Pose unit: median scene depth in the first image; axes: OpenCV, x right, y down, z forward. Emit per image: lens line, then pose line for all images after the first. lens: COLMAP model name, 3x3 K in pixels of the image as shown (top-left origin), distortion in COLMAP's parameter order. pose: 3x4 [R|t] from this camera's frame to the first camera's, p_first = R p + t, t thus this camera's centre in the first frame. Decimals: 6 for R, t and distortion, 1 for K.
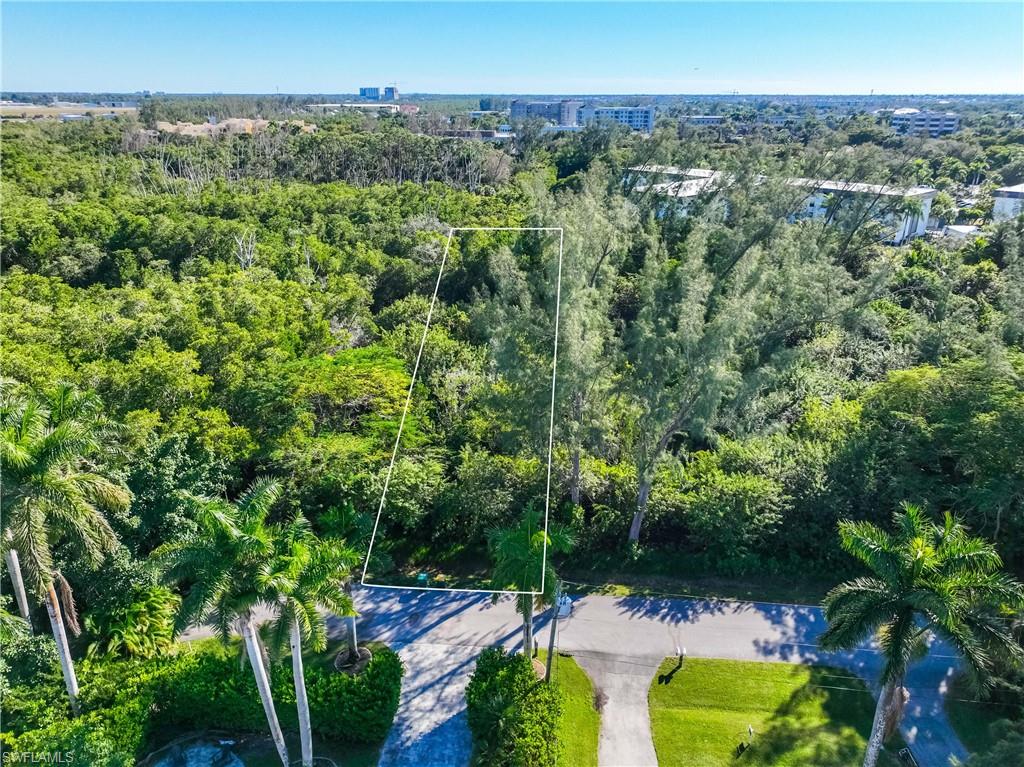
lens RADIAL K [[715.1, 0, 512.0], [0, 715.1, 383.5], [0, 0, 1]] dist [0.002899, 0.005444]
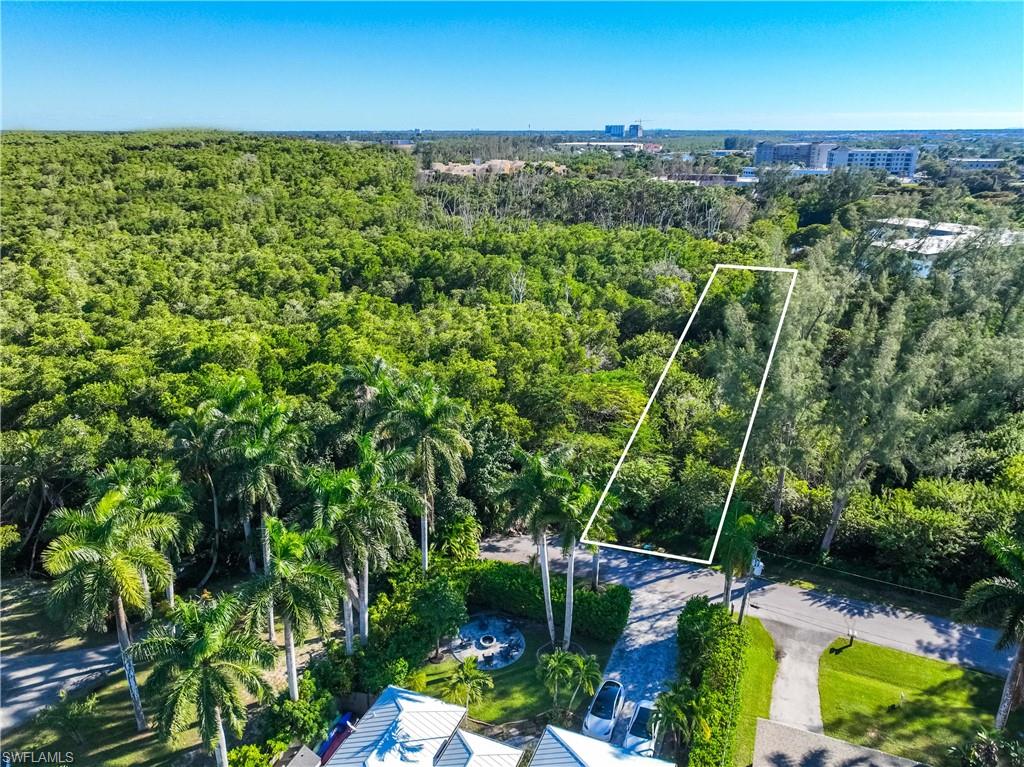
lens RADIAL K [[715.1, 0, 512.0], [0, 715.1, 383.5], [0, 0, 1]] dist [0.002899, 0.005444]
pose [[0.950625, 0.100479, -0.293626, -0.003564], [-0.113346, 0.993186, -0.027090, 0.023367], [0.288904, 0.059034, 0.955536, -0.225646]]
